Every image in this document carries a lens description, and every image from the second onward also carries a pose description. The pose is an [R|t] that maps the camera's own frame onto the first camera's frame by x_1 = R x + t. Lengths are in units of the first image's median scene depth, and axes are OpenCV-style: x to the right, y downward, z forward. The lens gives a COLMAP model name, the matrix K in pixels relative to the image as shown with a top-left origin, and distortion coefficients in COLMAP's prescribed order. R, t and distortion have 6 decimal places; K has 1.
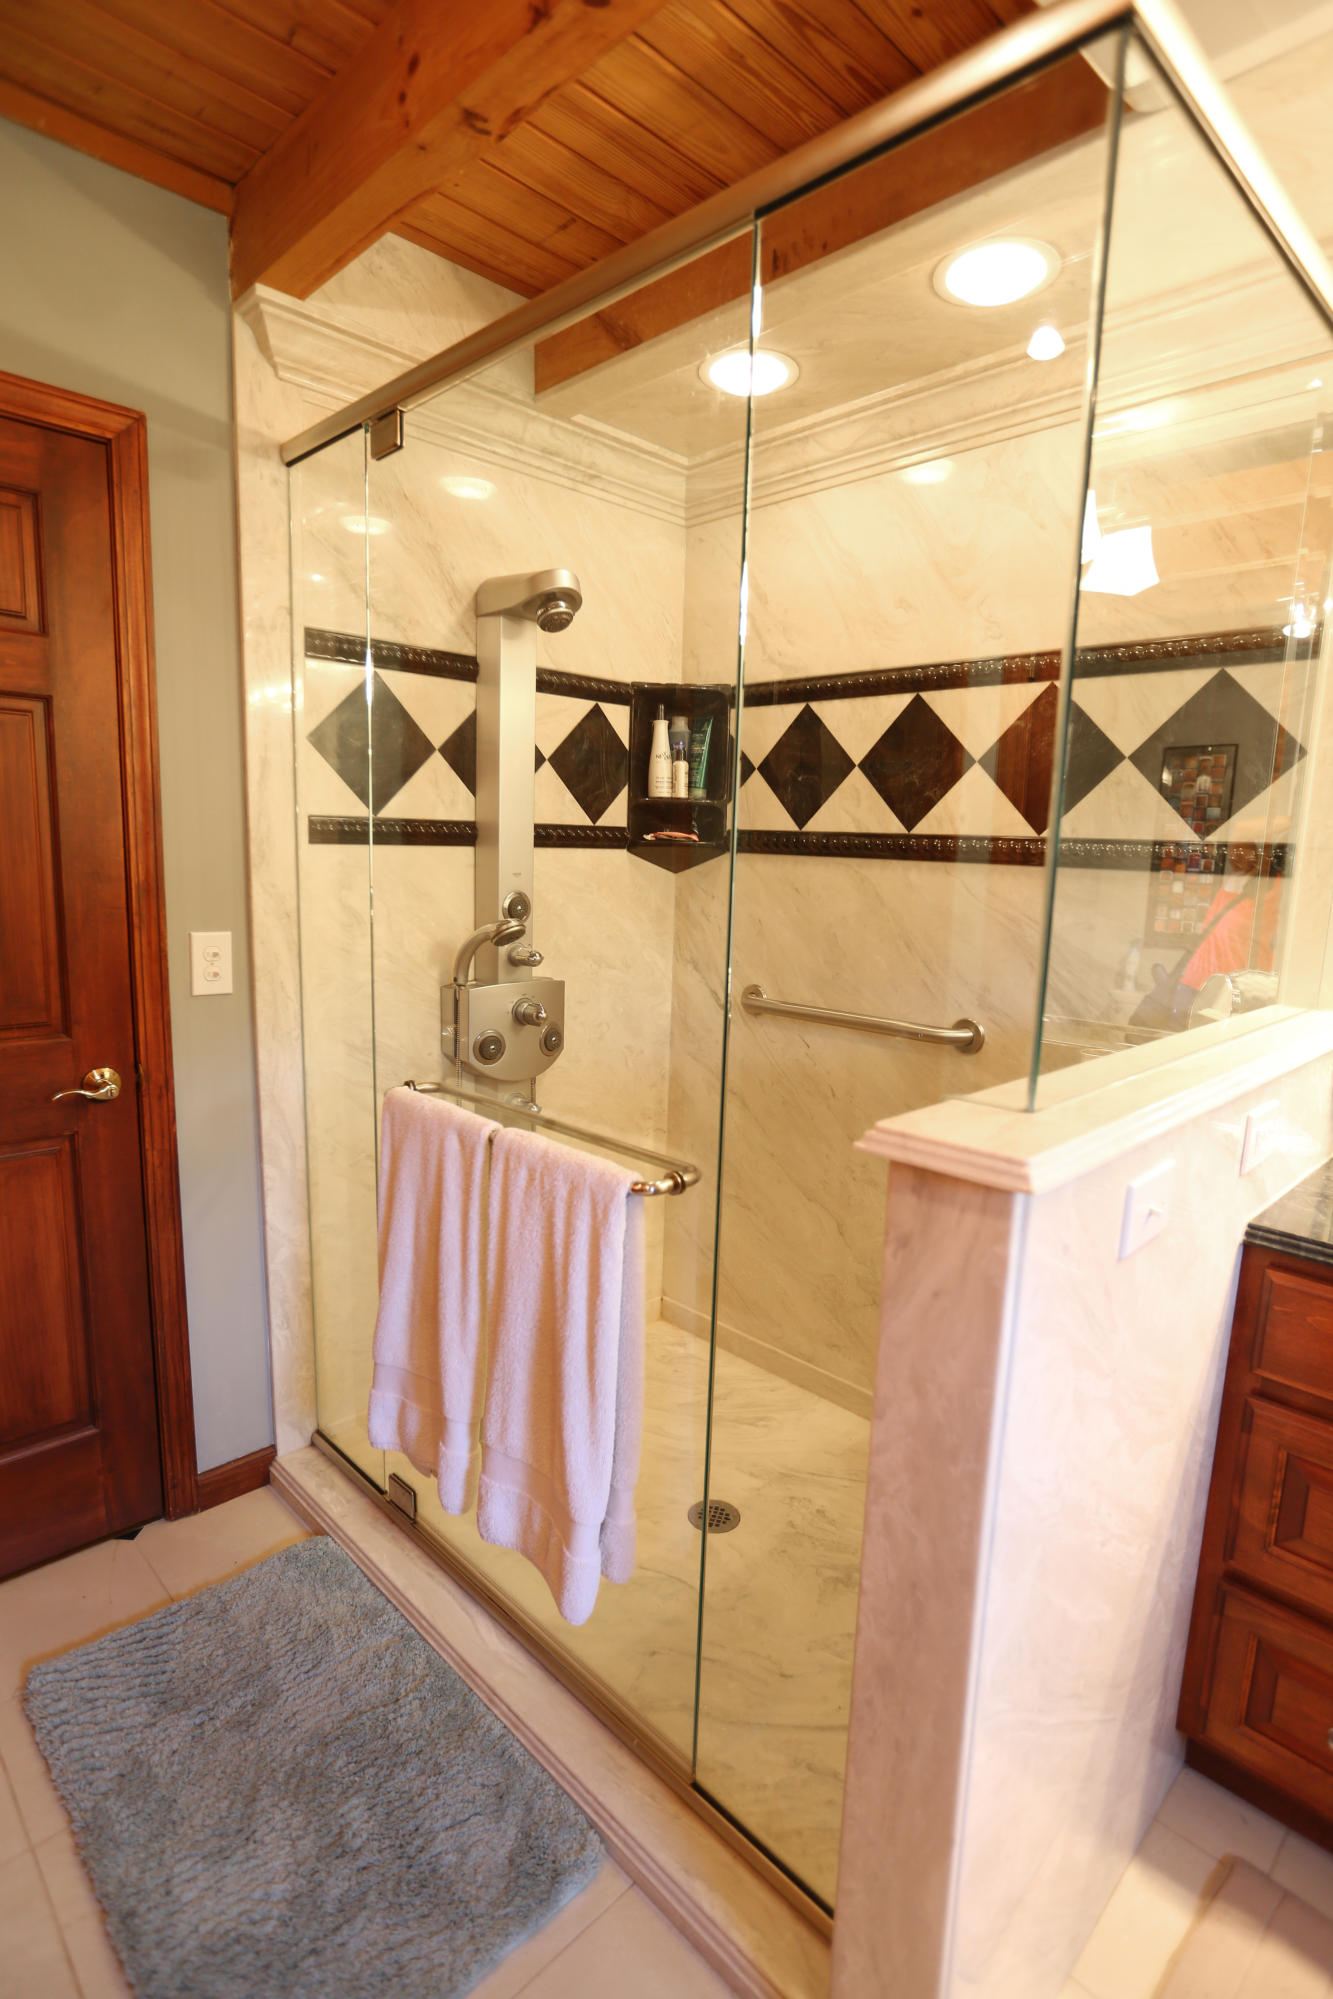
lens RADIAL K [[1021.7, 0, 668.0], [0, 1021.7, 1008.7], [0, 0, 1]] dist [-0.047567, 0.028496]
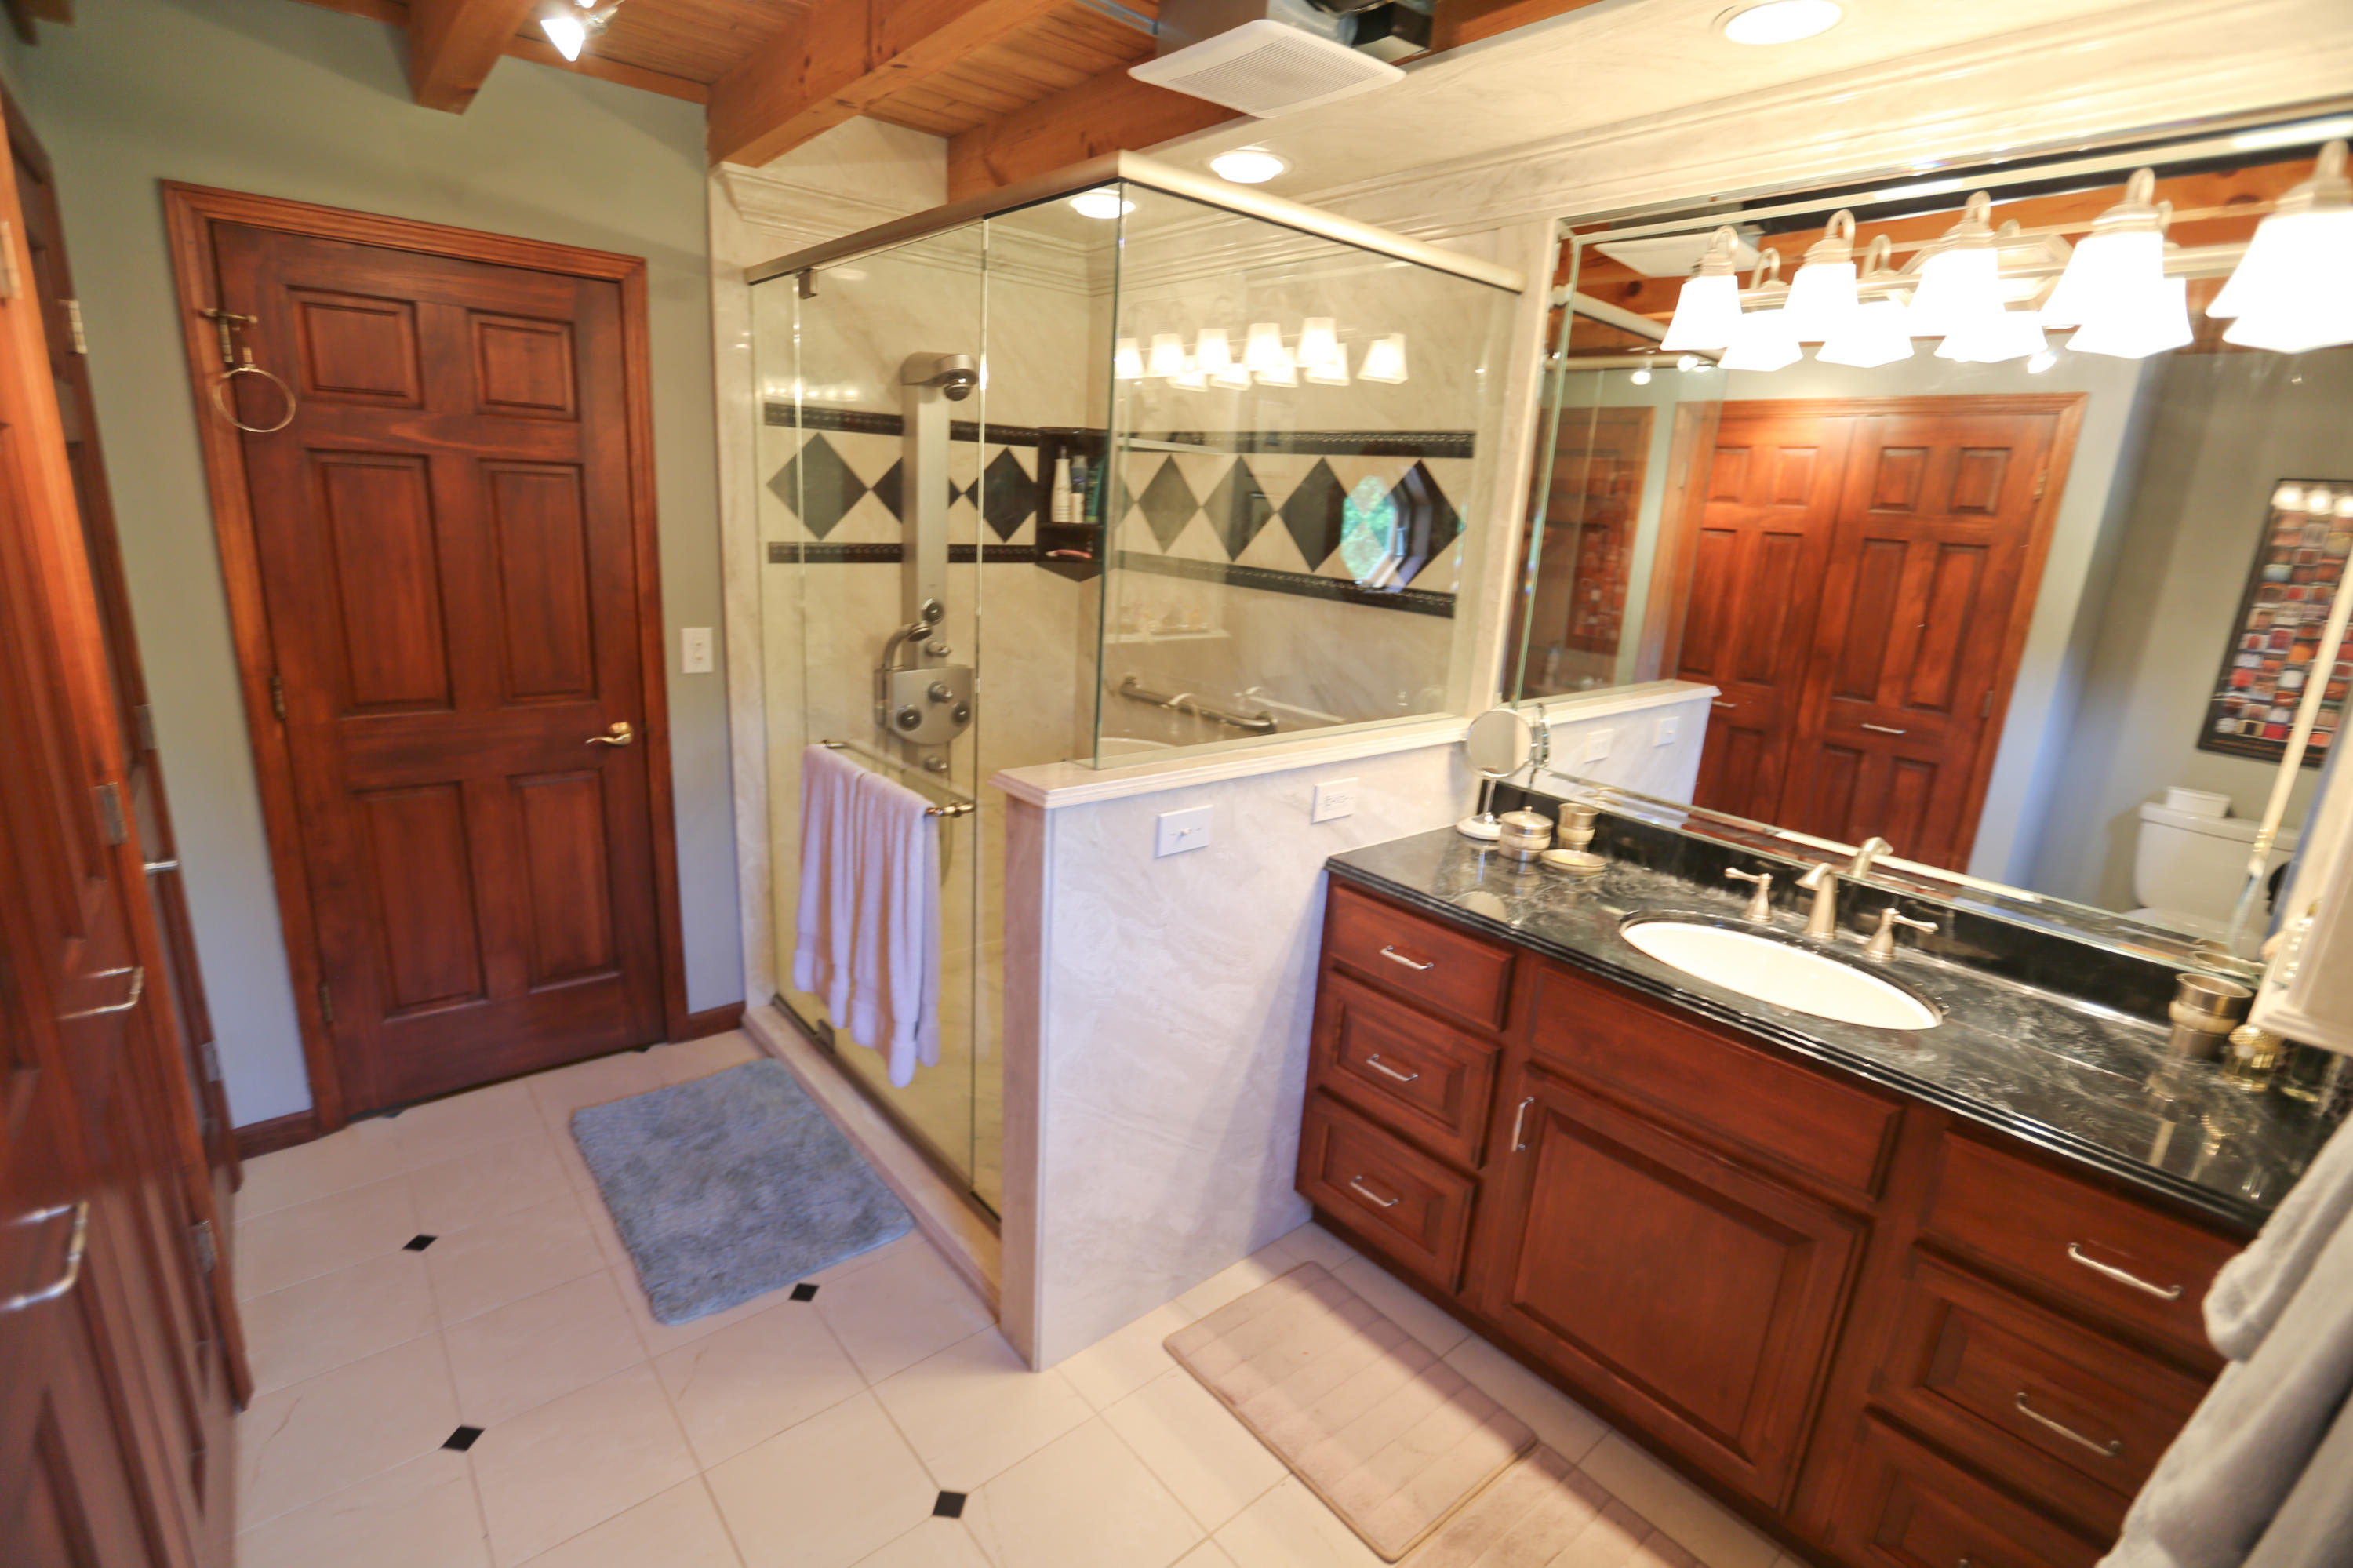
lens RADIAL K [[1069.2, 0, 1162.4], [0, 1069.2, 782.2], [0, 0, 1]] dist [-0.072118, 0.043643]
pose [[0.996821, 0.046771, -0.064494, 0.290010], [-0.040517, 0.994645, 0.095077, -0.028414], [0.068595, -0.092161, 0.993379, -0.412802]]
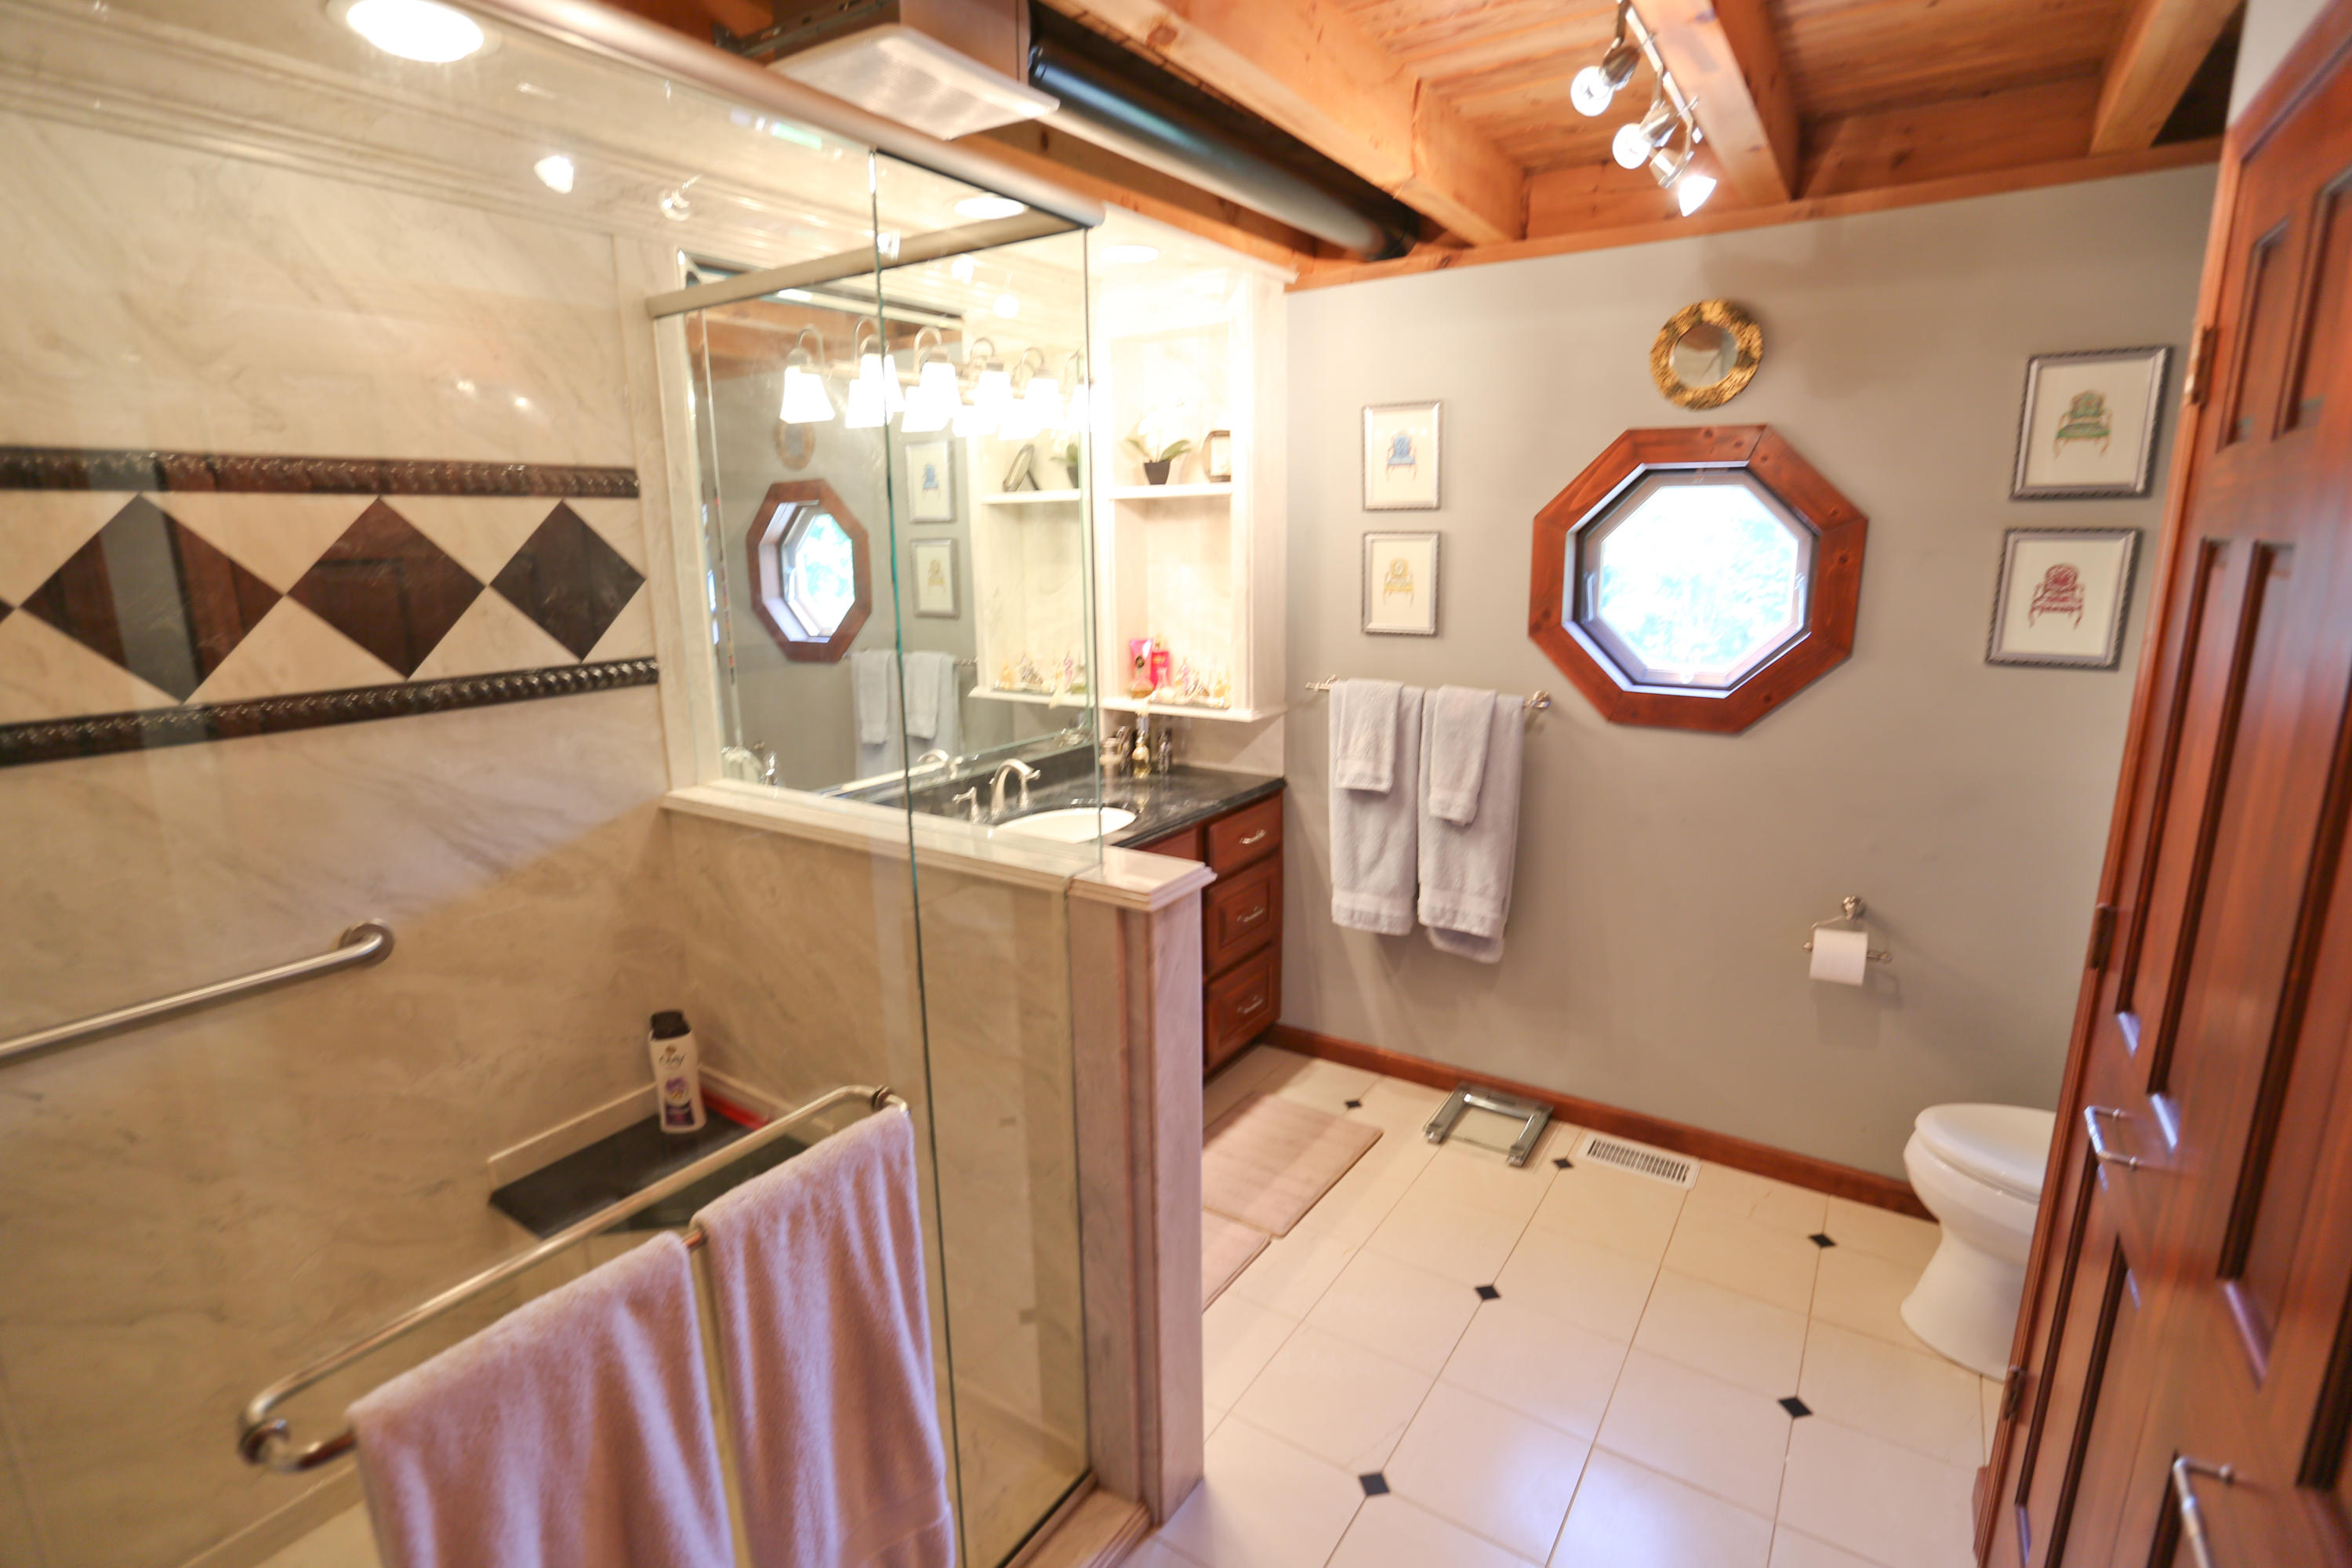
lens RADIAL K [[1077.8, 0, 1165.7], [0, 1077.8, 776.6], [0, 0, 1]] dist [-0.044093, 0.015695]
pose [[-0.191561, -0.235647, 0.952772, -0.632696], [0.170155, 0.948077, 0.268697, -0.232974], [-0.966619, 0.213591, -0.141518, 0.556817]]
